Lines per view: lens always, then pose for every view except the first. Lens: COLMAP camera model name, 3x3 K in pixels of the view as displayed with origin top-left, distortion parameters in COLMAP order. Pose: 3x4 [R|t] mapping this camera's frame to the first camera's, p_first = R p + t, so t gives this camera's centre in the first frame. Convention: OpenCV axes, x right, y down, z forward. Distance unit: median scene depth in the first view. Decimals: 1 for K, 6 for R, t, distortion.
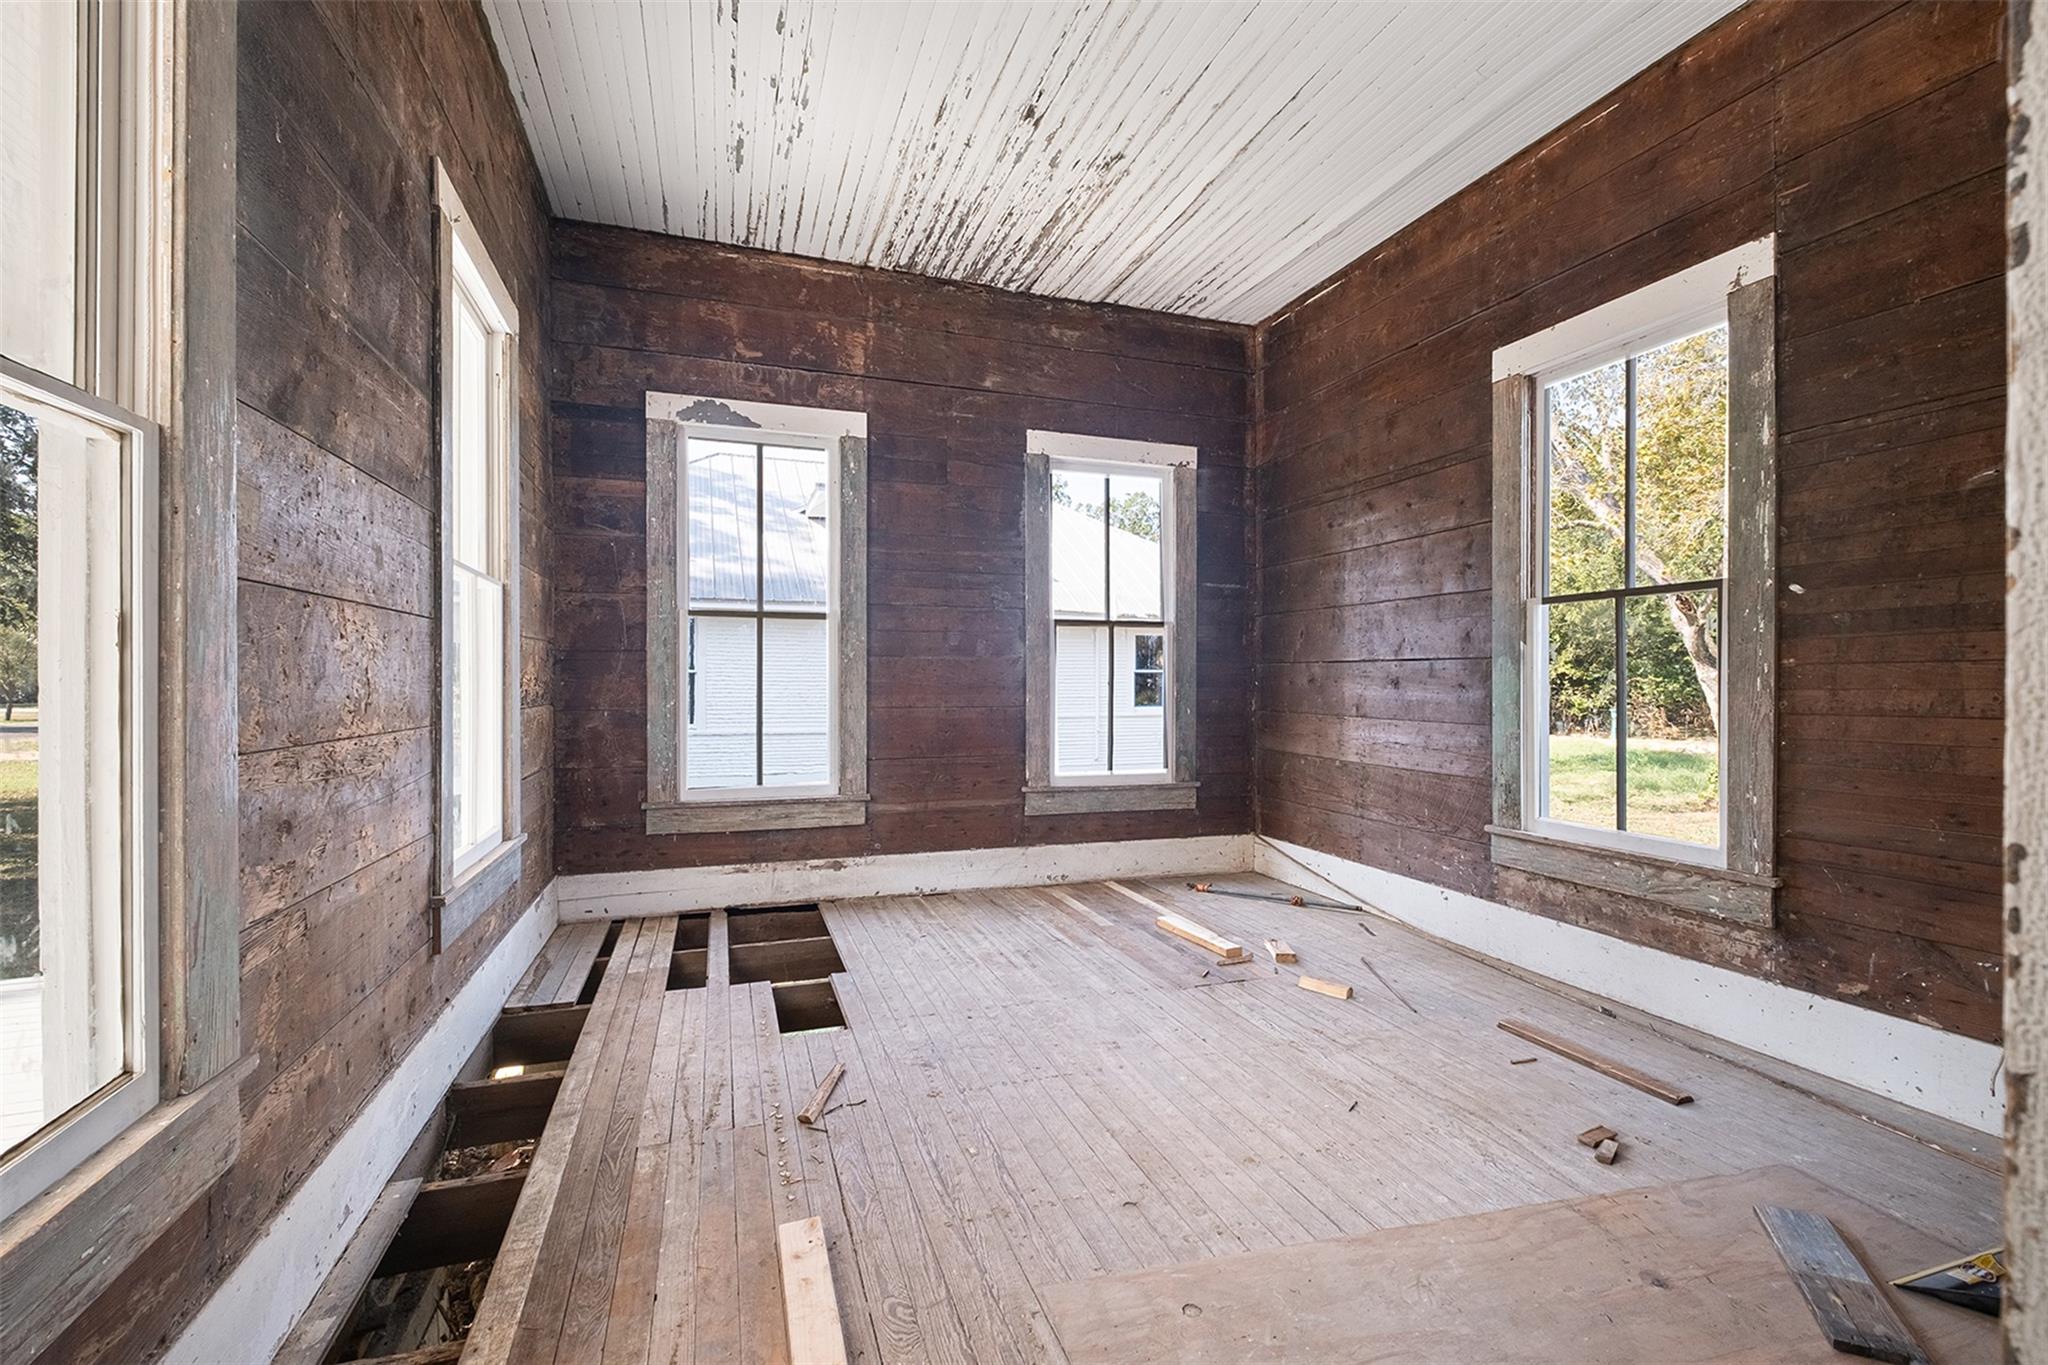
lens RADIAL K [[899.4, 0, 1019.9], [0, 899.4, 684.3], [0, 0, 1]] dist [0.010119, -0.006126]
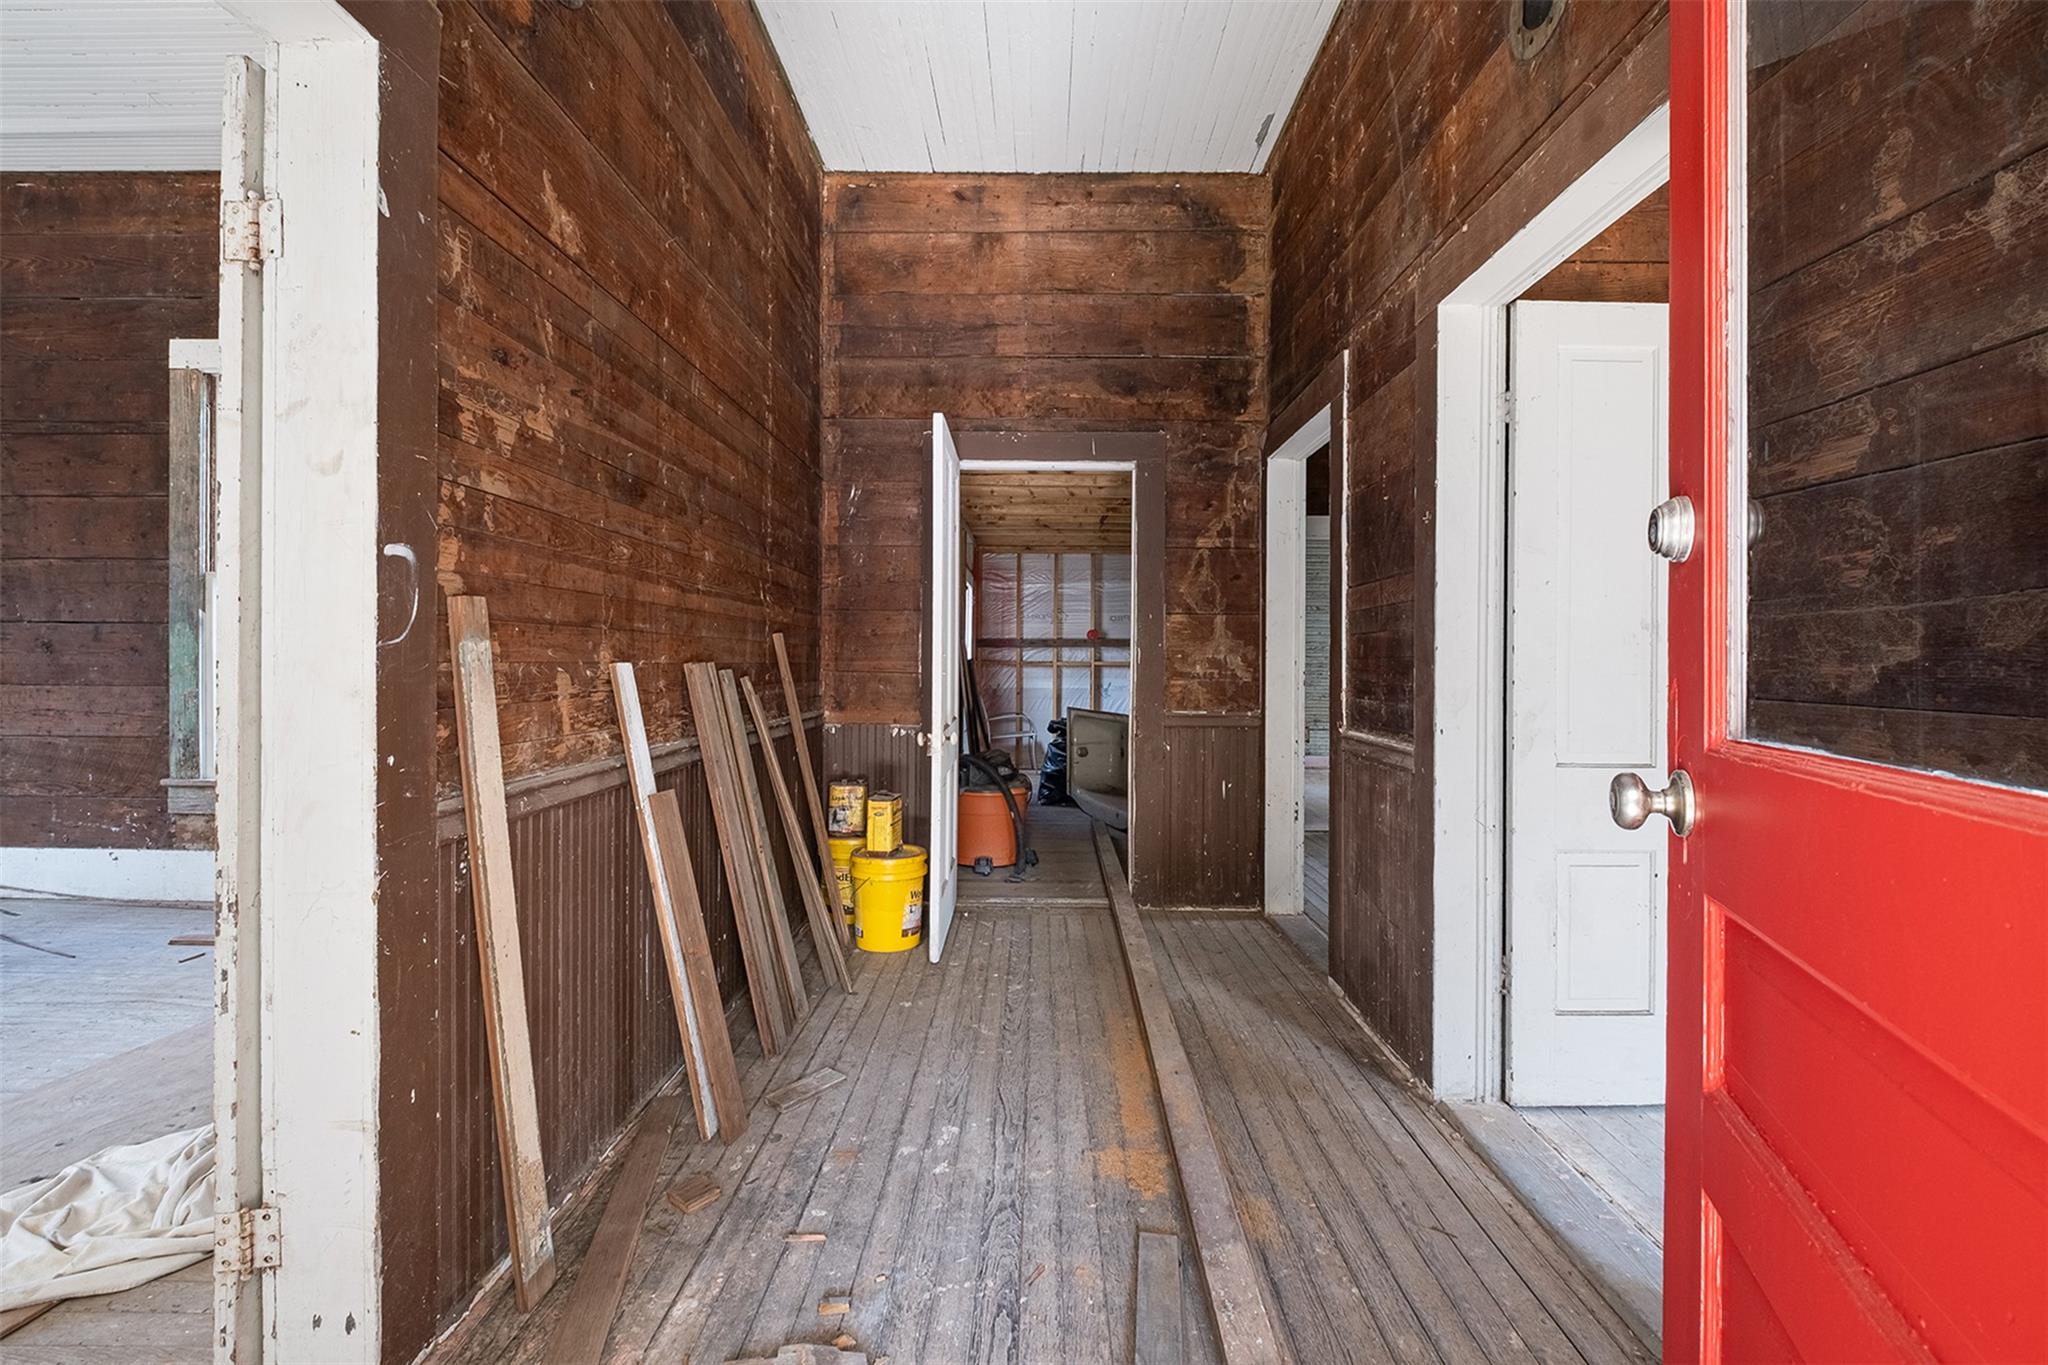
lens RADIAL K [[888.1, 0, 1031.5], [0, 888.1, 672.0], [0, 0, 1]] dist [0.005919, -0.006324]
pose [[0.333216, -0.001860, 0.942849, -0.125894], [-0.001828, 0.999995, 0.002619, 0.022844], [-0.942849, -0.002597, 0.333211, -0.307405]]
